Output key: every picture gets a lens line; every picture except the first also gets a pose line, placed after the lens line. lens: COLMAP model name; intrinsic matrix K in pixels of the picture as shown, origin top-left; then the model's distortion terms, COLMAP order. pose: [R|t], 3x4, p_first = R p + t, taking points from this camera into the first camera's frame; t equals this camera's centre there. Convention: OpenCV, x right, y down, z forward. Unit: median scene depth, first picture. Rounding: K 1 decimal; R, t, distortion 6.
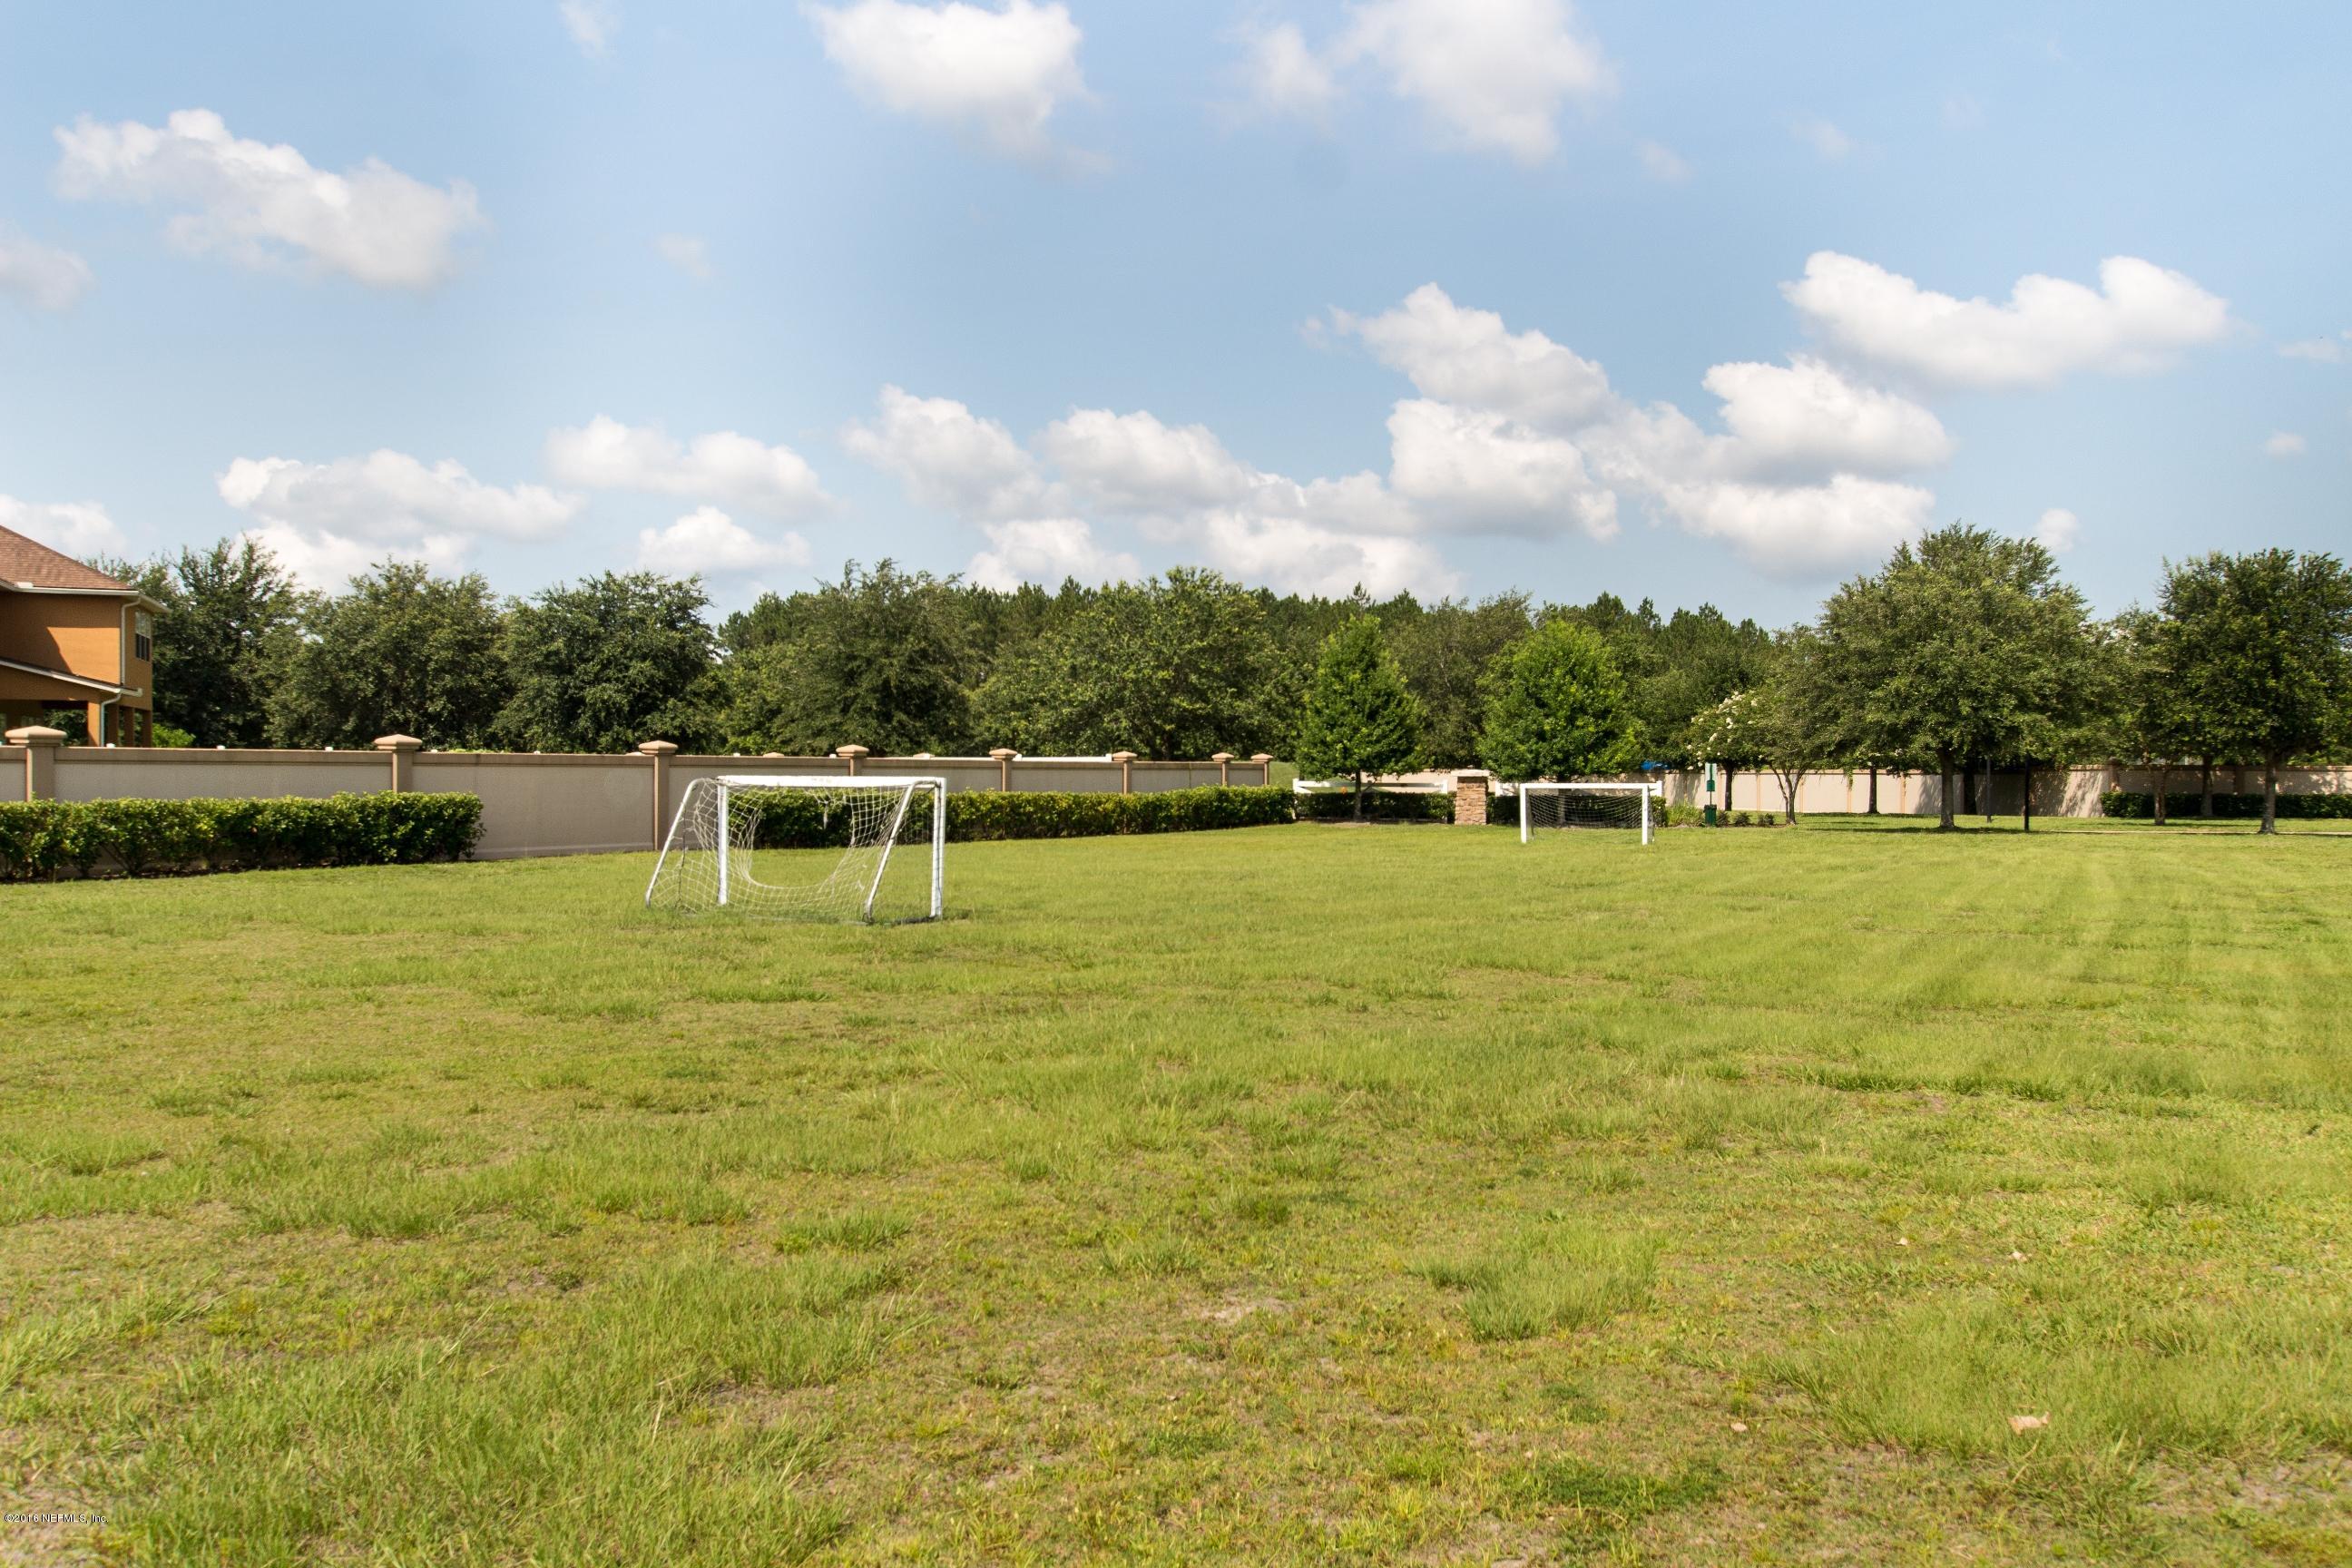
lens RADIAL K [[1997.4, 0, 1174.7], [0, 1997.4, 798.7], [0, 0, 1]] dist [-0.001619, 0.011014]
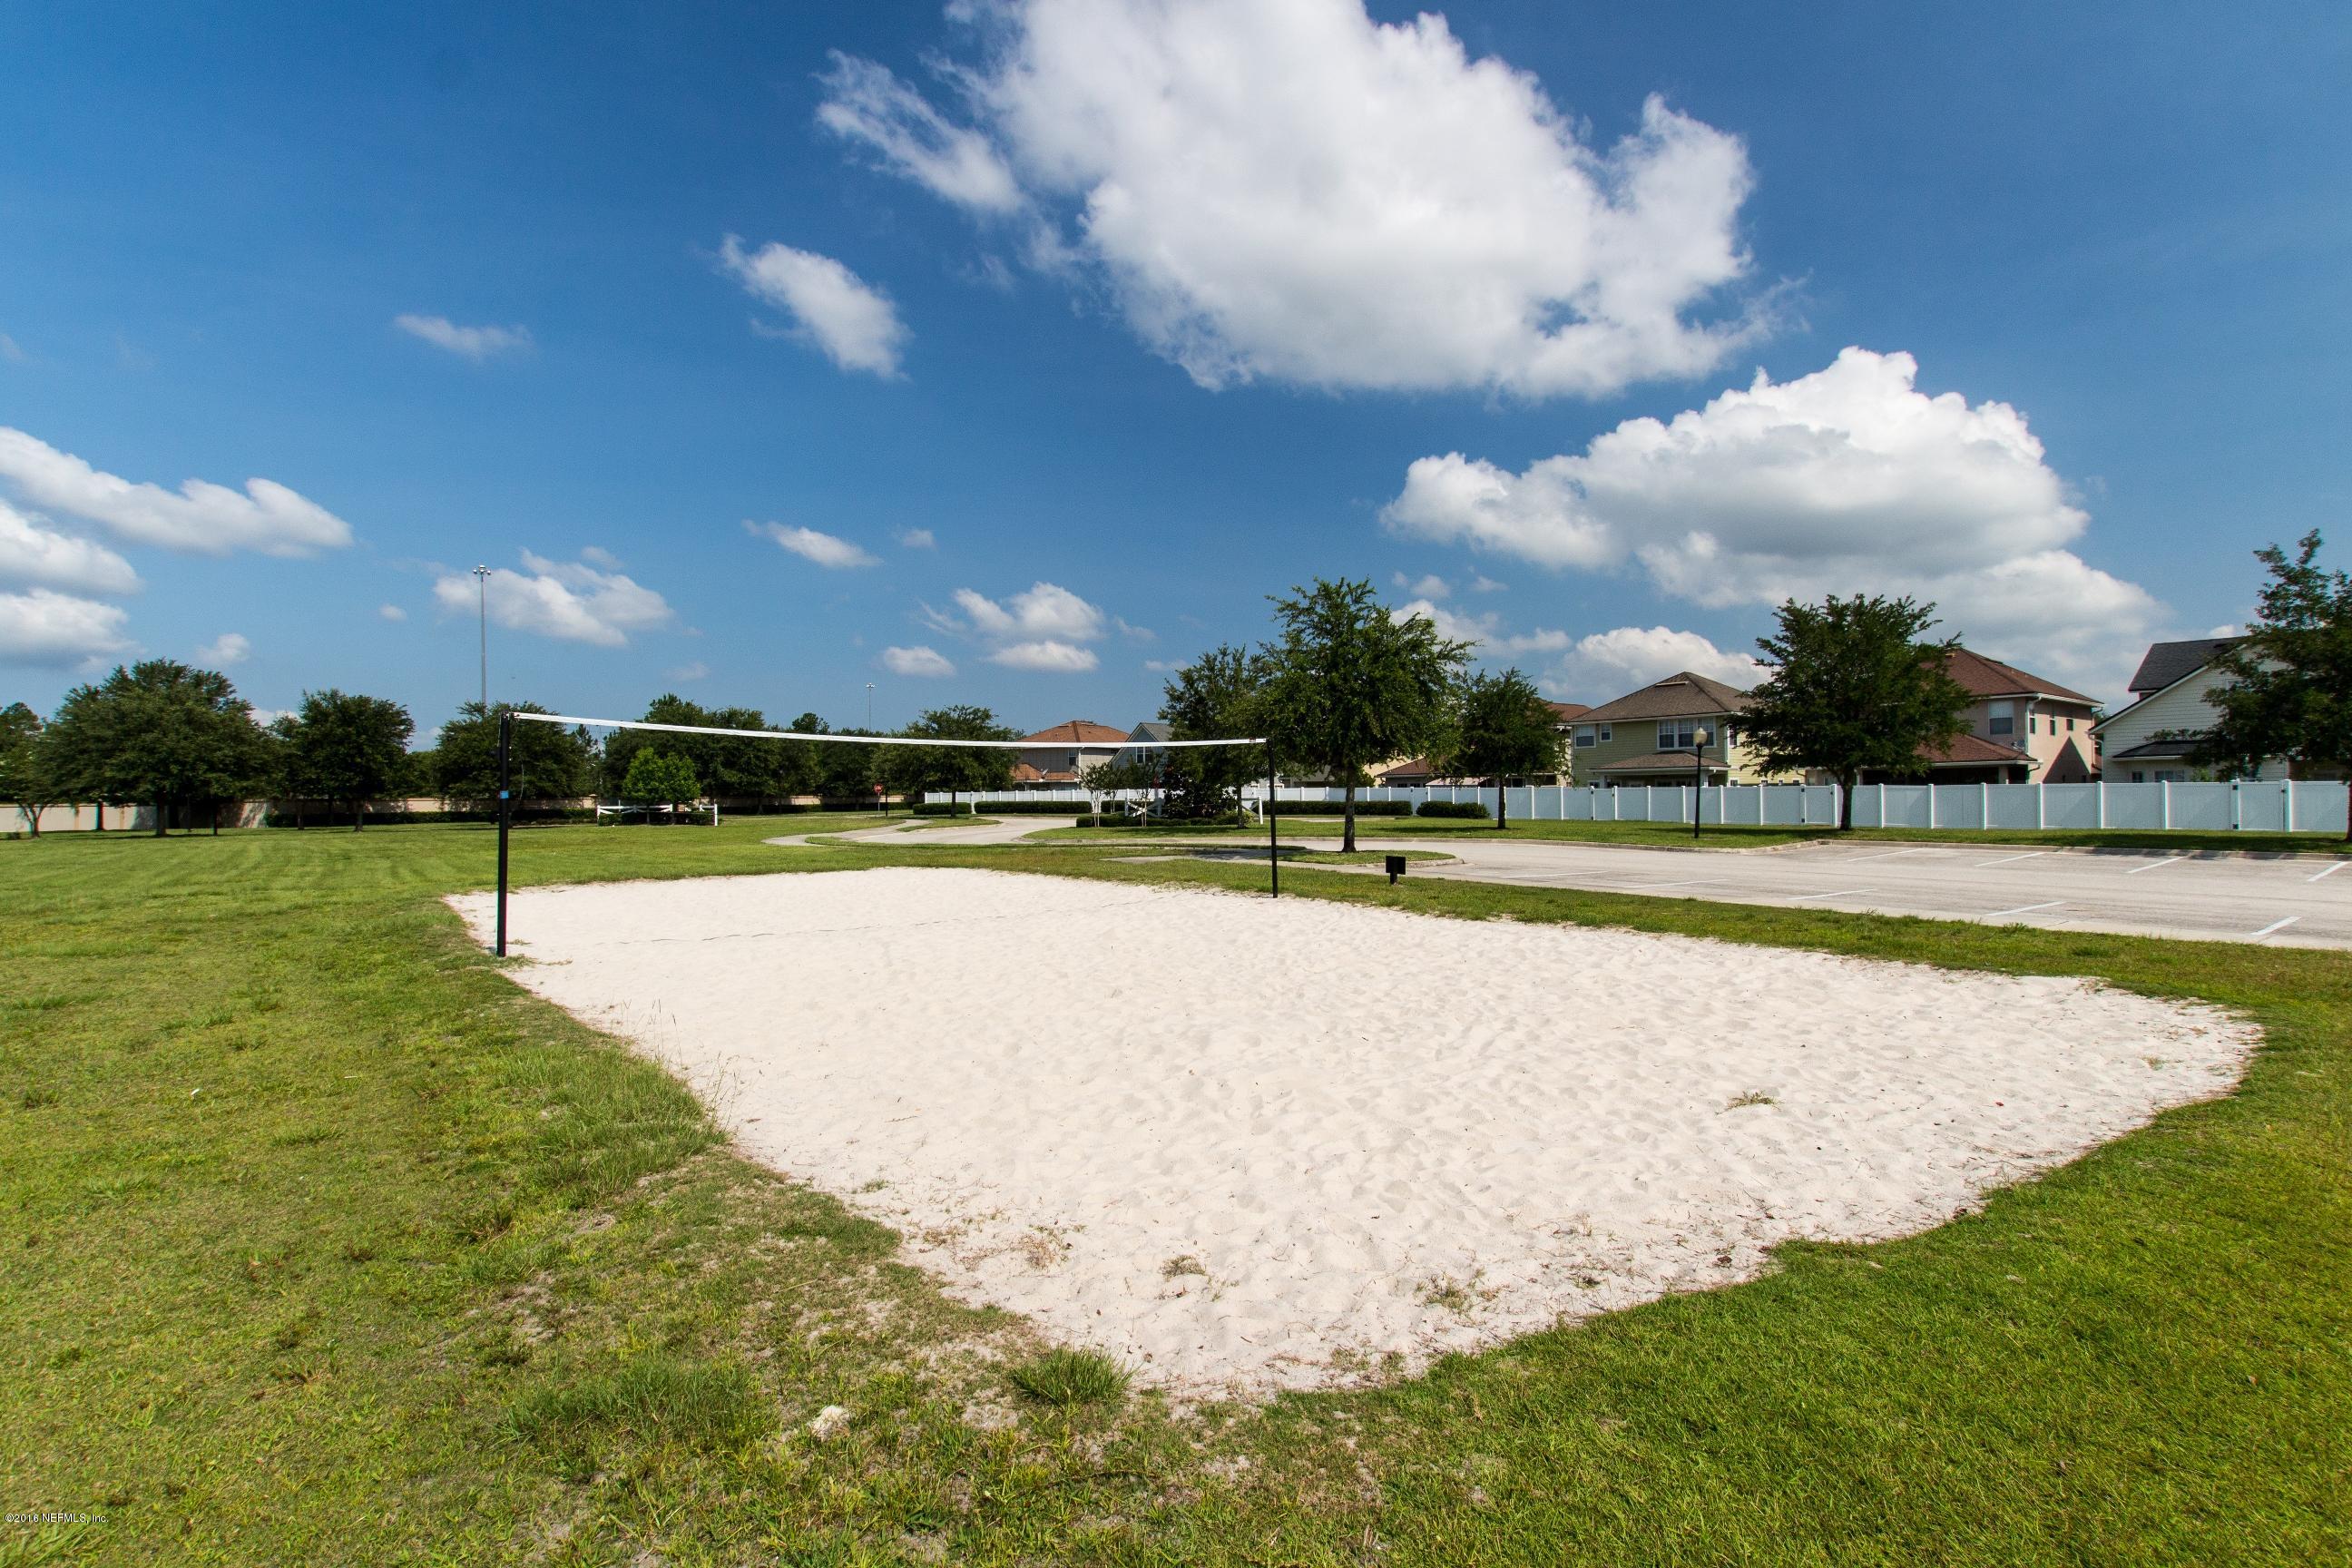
lens RADIAL K [[1098.1, 0, 1193.7], [0, 1098.1, 795.1], [0, 0, 1]] dist [0.003095, 0.000126]
pose [[0.420798, -0.007108, 0.907126, -0.128318], [0.023528, 0.999718, -0.003081, 0.003196], [-0.906849, 0.022639, 0.420847, -0.276501]]
